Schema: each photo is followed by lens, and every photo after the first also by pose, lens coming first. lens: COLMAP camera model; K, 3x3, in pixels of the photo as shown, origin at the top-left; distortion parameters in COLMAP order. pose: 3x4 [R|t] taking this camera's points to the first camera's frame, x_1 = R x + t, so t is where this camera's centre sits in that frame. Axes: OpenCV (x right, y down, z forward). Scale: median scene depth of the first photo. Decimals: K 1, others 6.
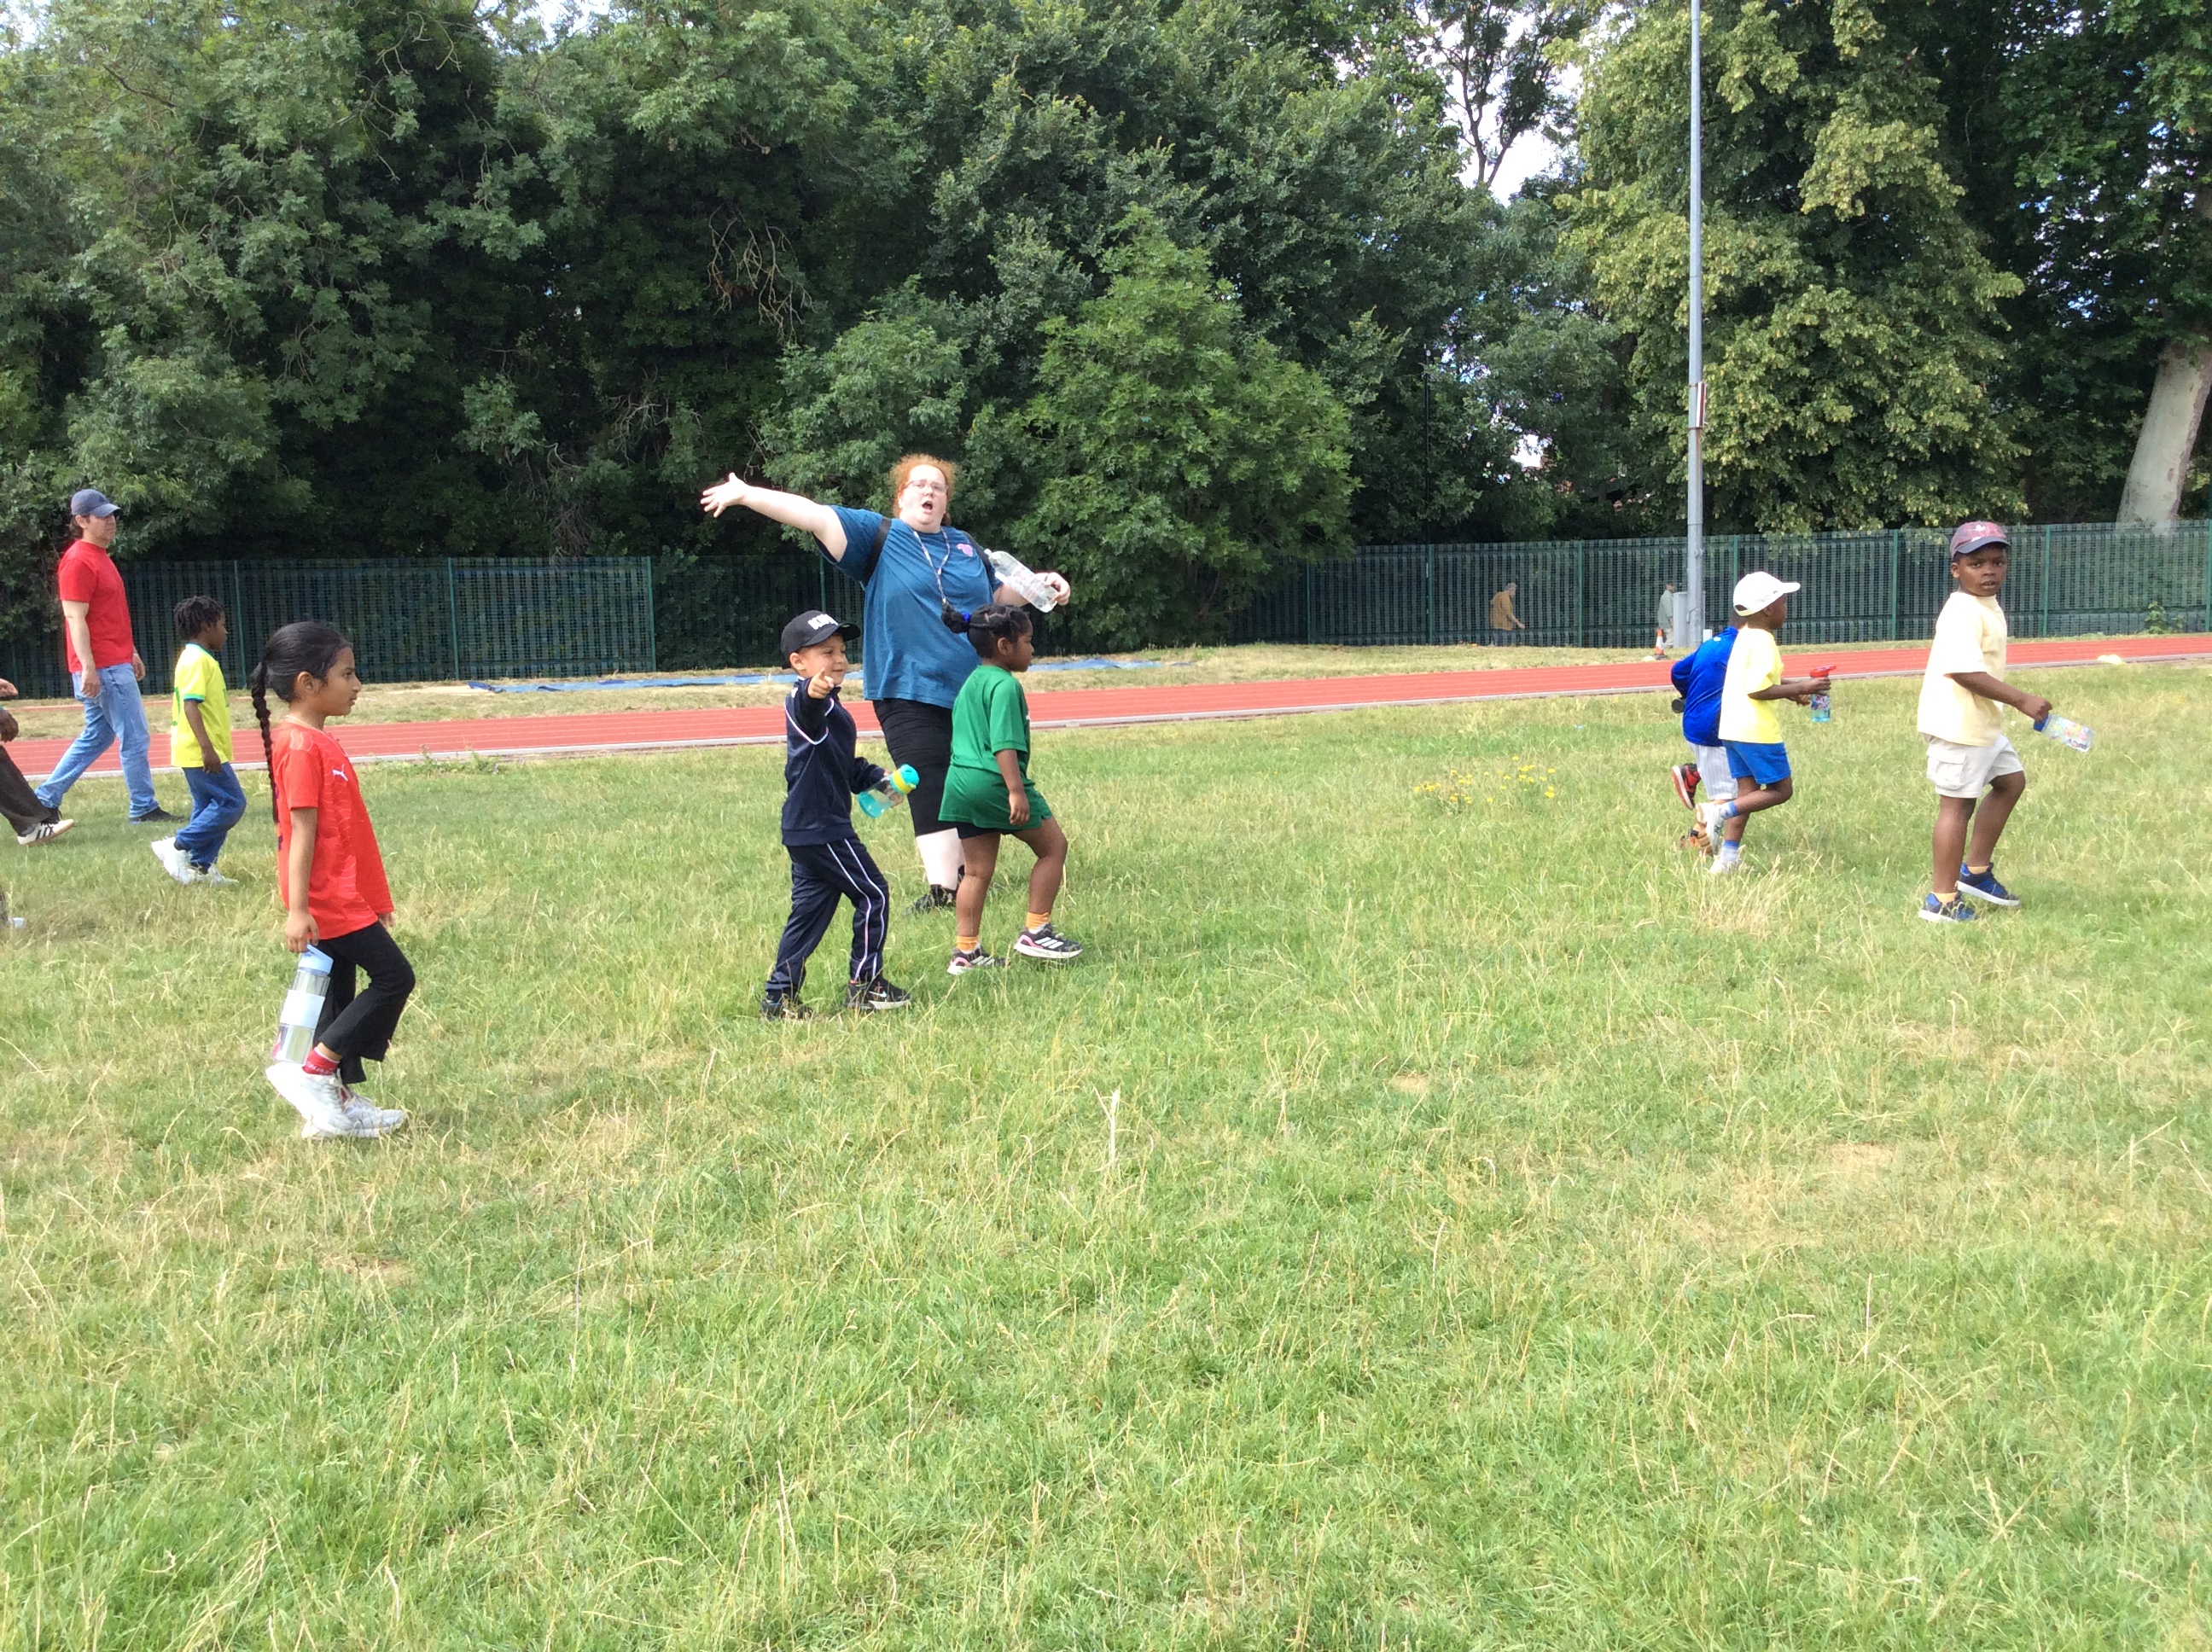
lens RADIAL K [[2058.9, 0, 1124.6], [0, 2058.9, 821.1], [0, 0, 1]] dist [0.111719, -0.218908]
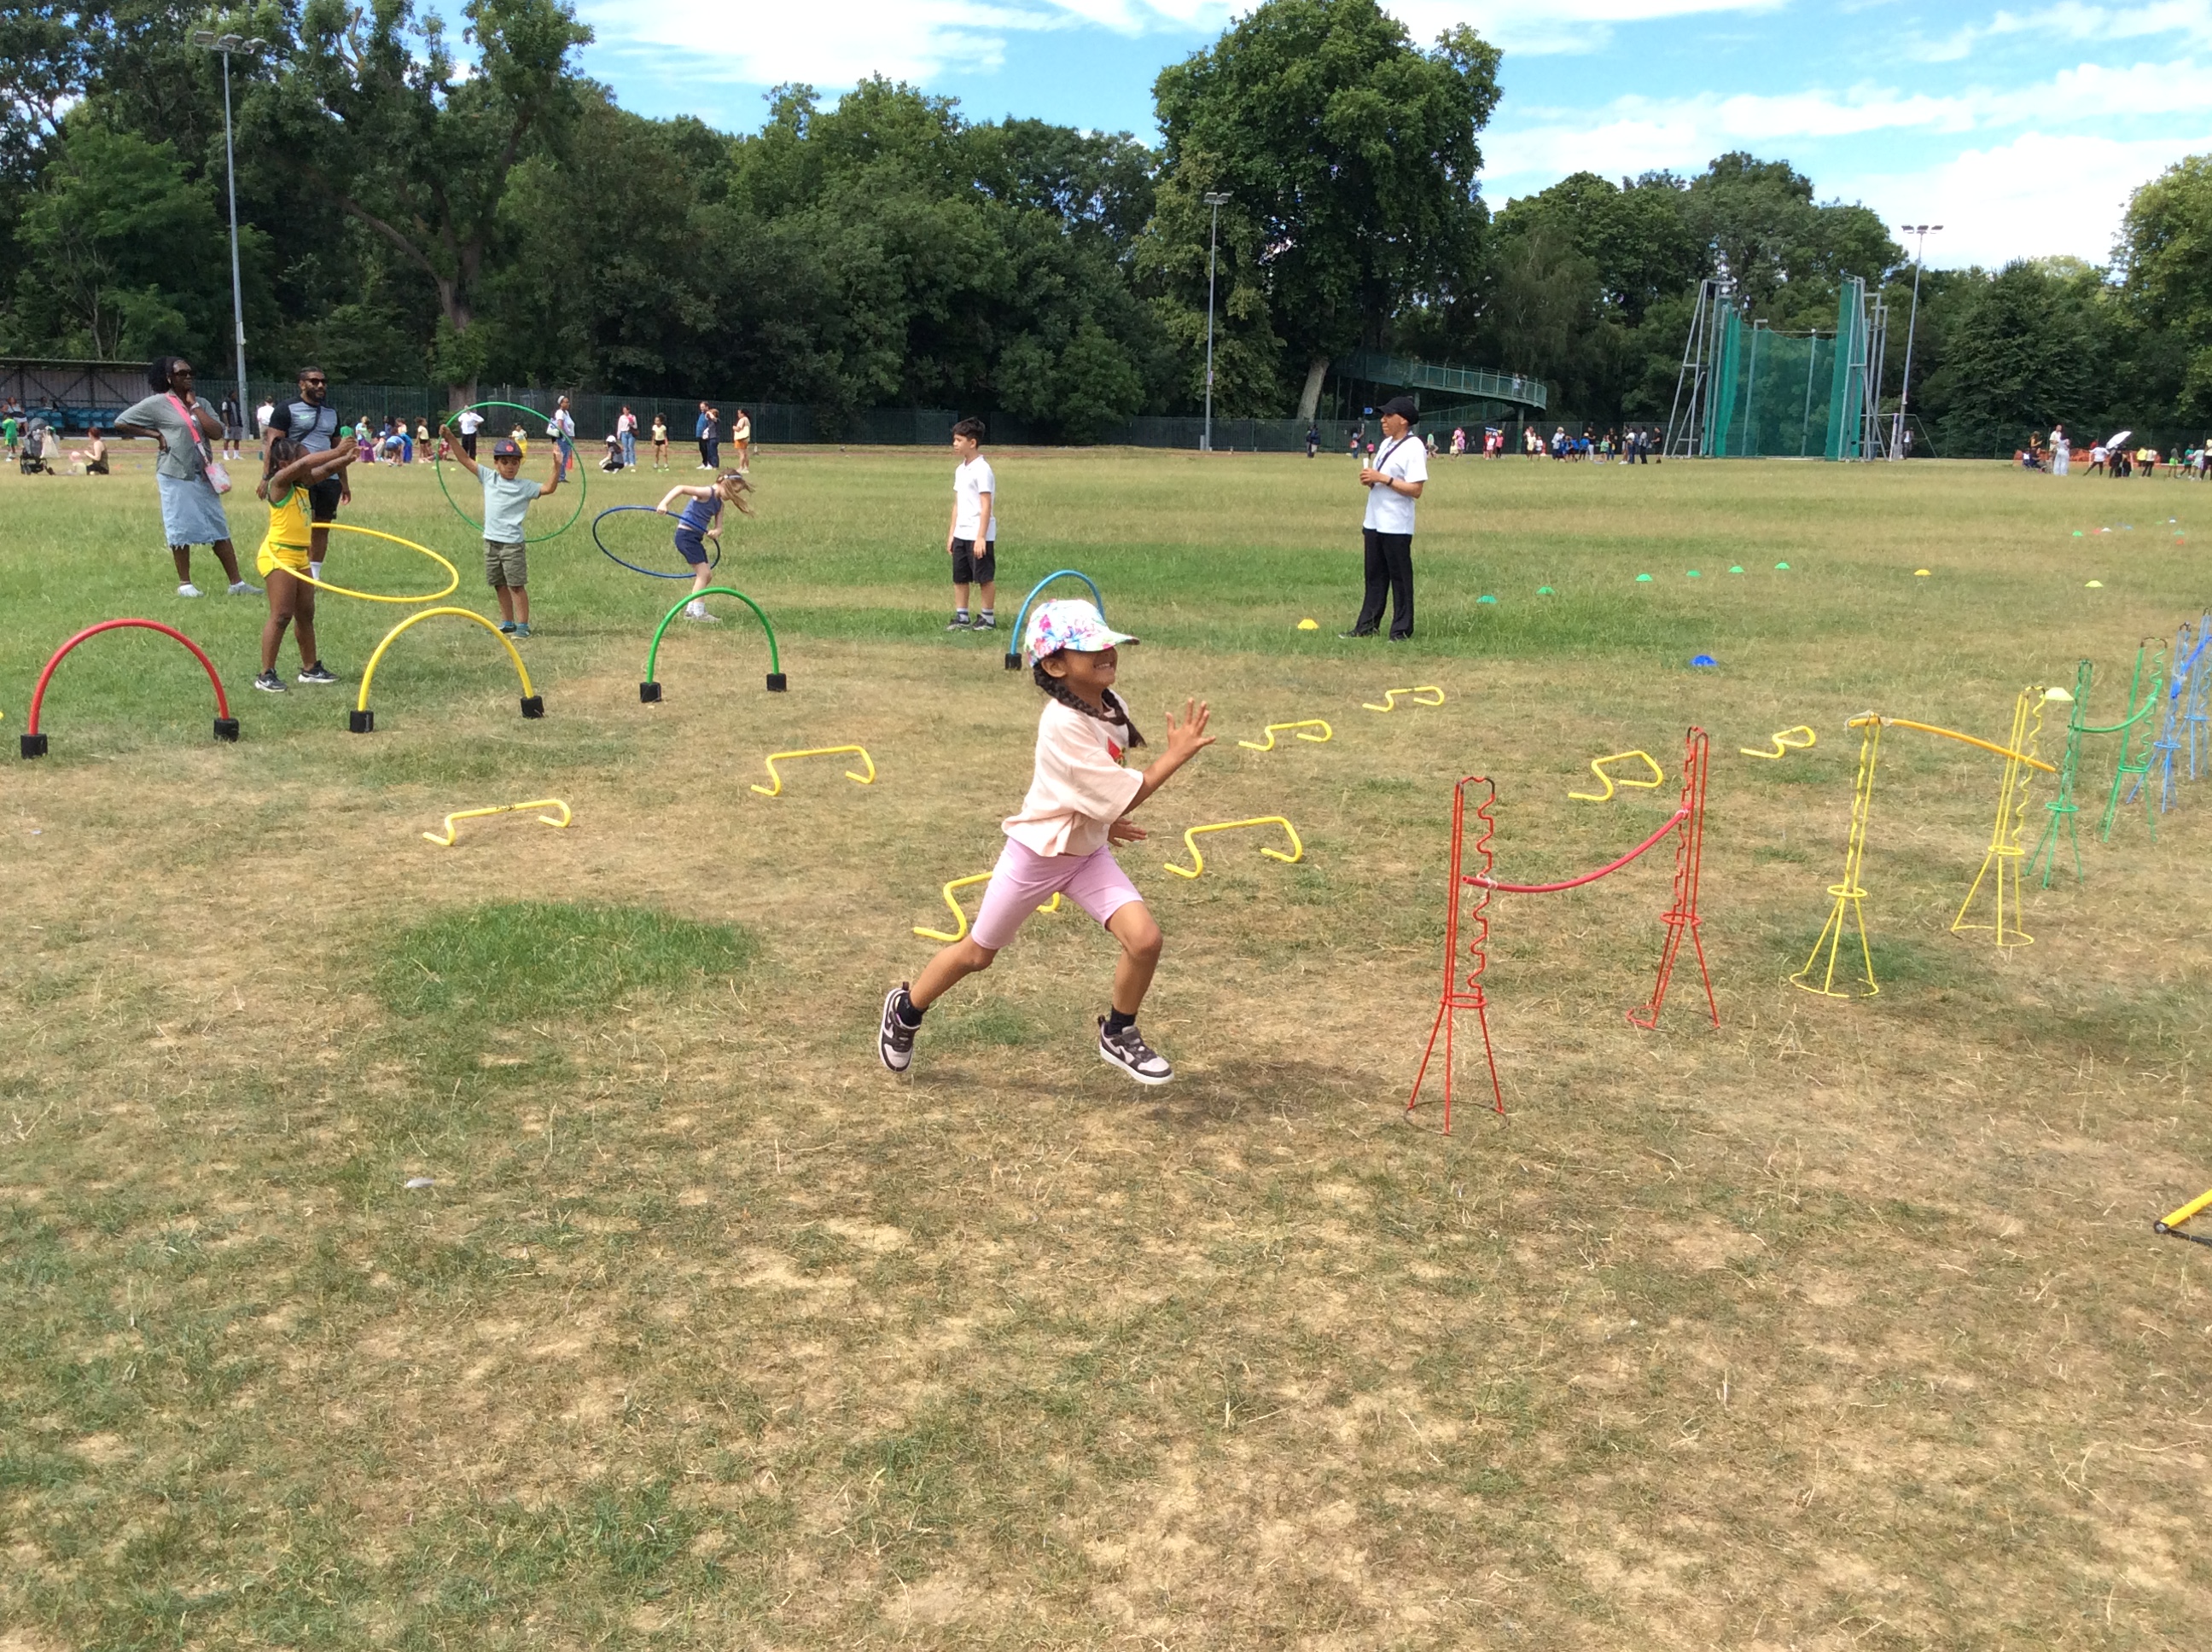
lens RADIAL K [[2058.9, 0, 1124.6], [0, 2058.9, 821.1], [0, 0, 1]] dist [0.111719, -0.218908]
pose [[0.885480, -0.037513, 0.463160, -1.323084], [0.000992, 0.996886, 0.078846, 0.229334], [-0.464676, -0.069358, 0.882760, -1.785482]]
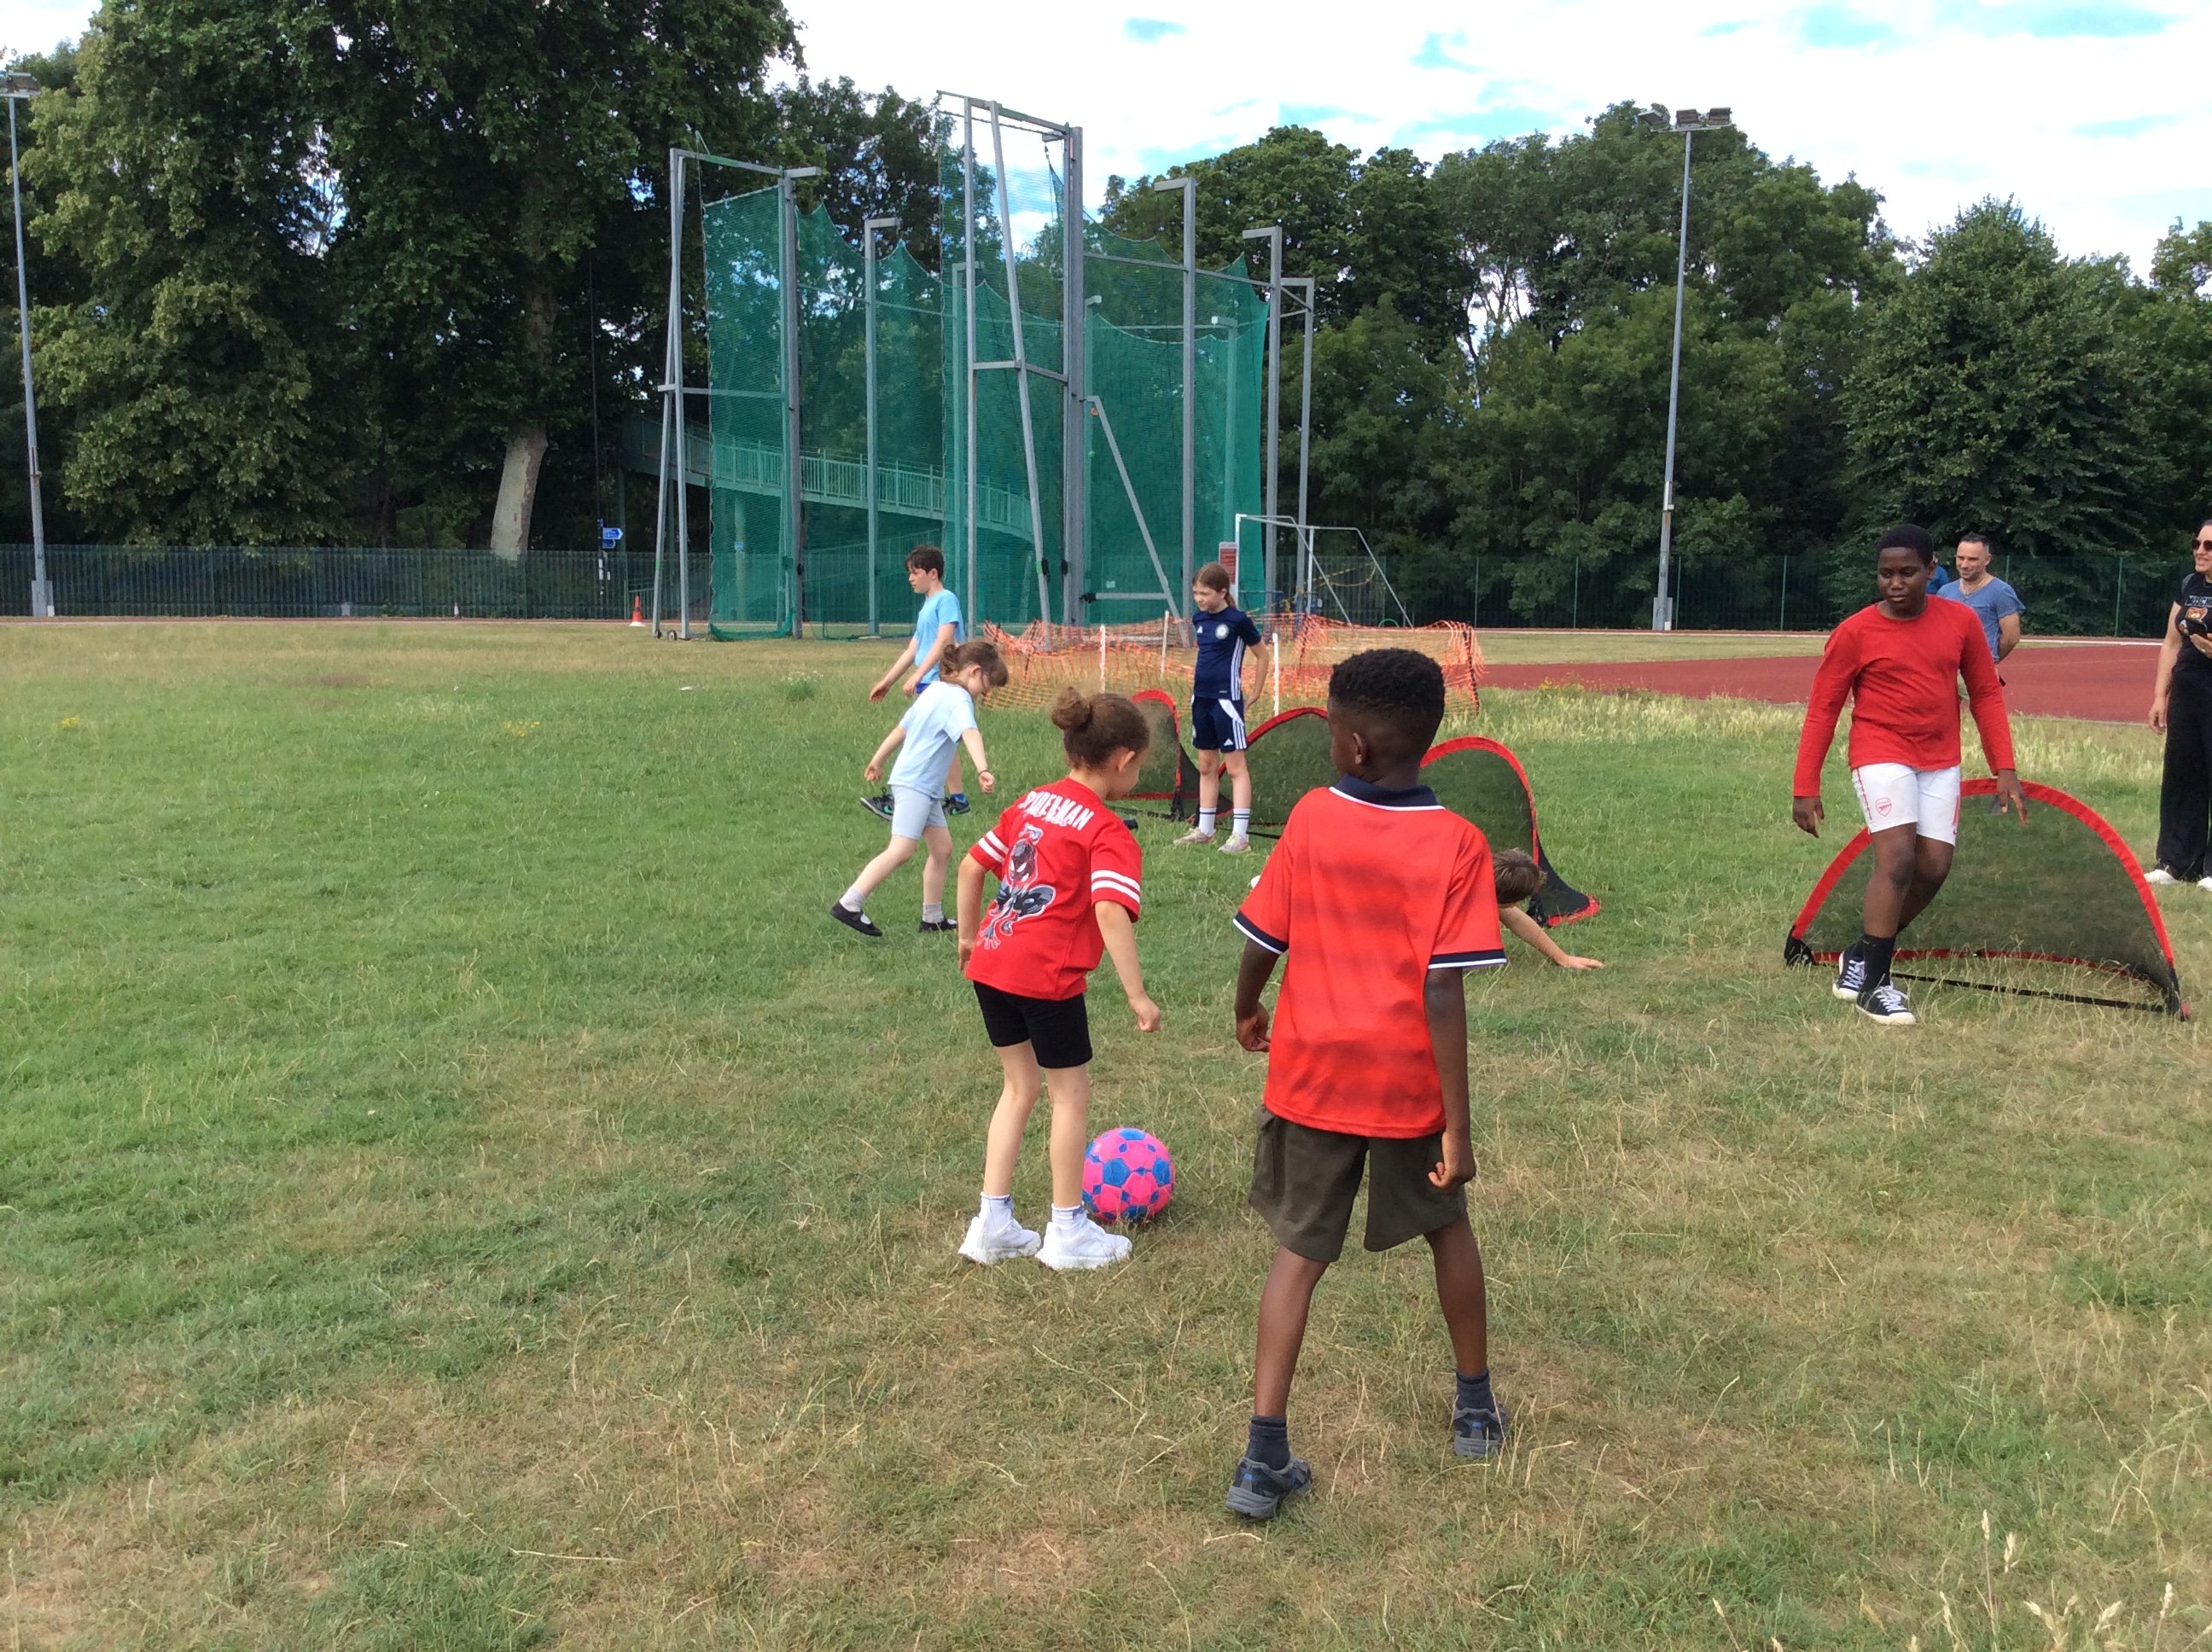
lens RADIAL K [[2086.1, 0, 1115.2], [0, 2086.1, 875.0], [0, 0, 1]] dist [-0.020252, -0.018272]
pose [[0.963989, 0.007571, 0.265834, 0.619207], [-0.015702, 0.999471, 0.028474, 0.049810], [-0.265478, -0.031623, 0.963598, -0.679961]]
